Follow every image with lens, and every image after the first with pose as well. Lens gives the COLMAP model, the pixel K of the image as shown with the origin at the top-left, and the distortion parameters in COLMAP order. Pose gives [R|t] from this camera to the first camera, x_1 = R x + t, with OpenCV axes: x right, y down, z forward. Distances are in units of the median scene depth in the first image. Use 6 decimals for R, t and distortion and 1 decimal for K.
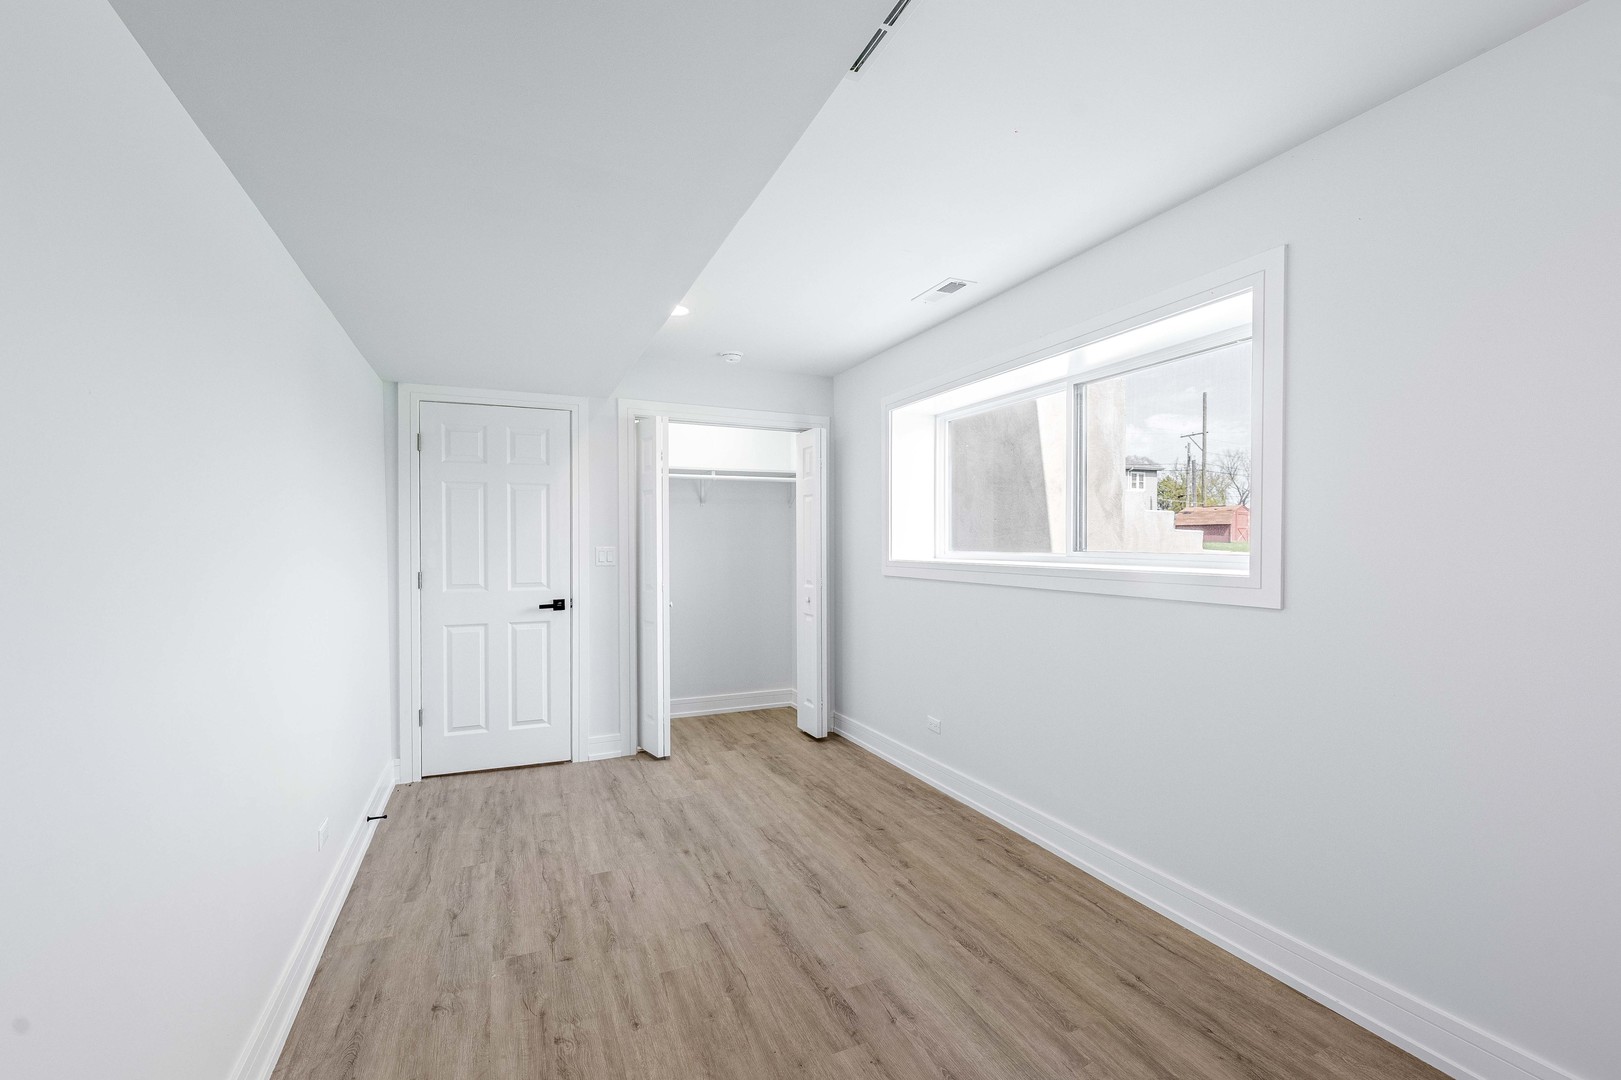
lens RADIAL K [[677.0, 0, 810.5], [0, 677.0, 540.0], [0, 0, 1]] dist [0.013839, -0.000541]
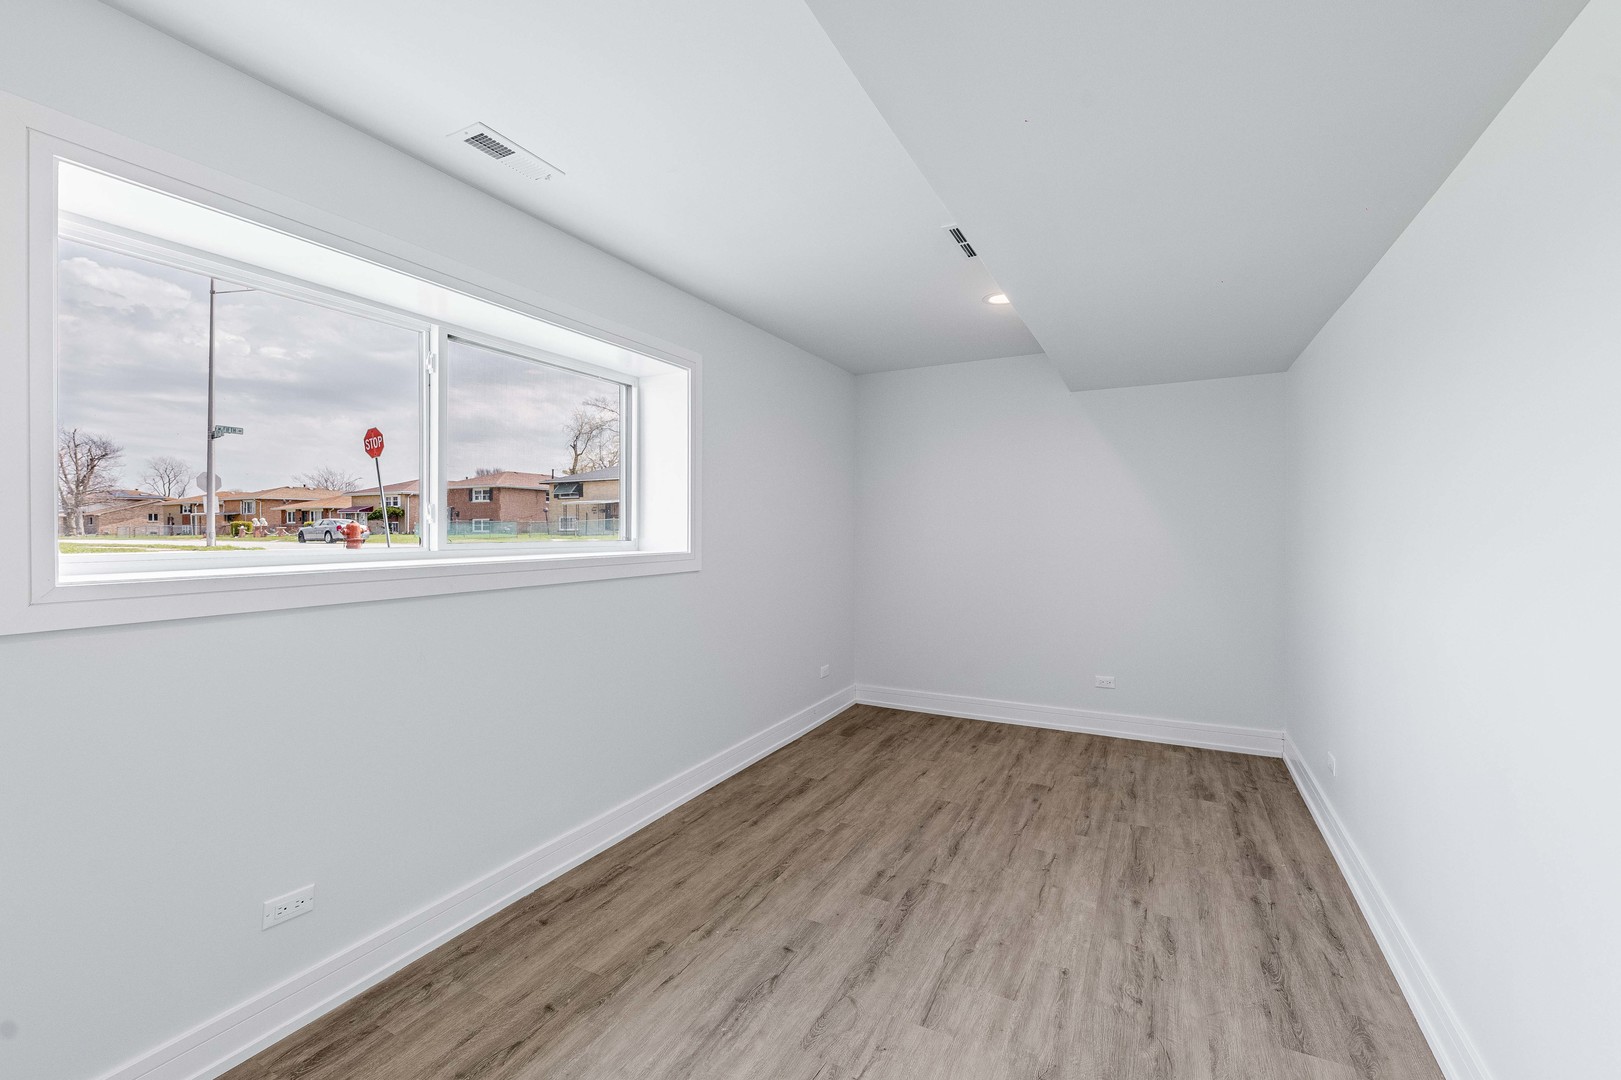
lens RADIAL K [[677.0, 0, 810.5], [0, 677.0, 540.0], [0, 0, 1]] dist [0.013839, -0.000541]
pose [[-0.614732, -0.003822, 0.788727, -0.732814], [0.006303, 0.999933, 0.009758, 0.009452], [-0.788711, 0.010970, -0.614667, 1.685357]]
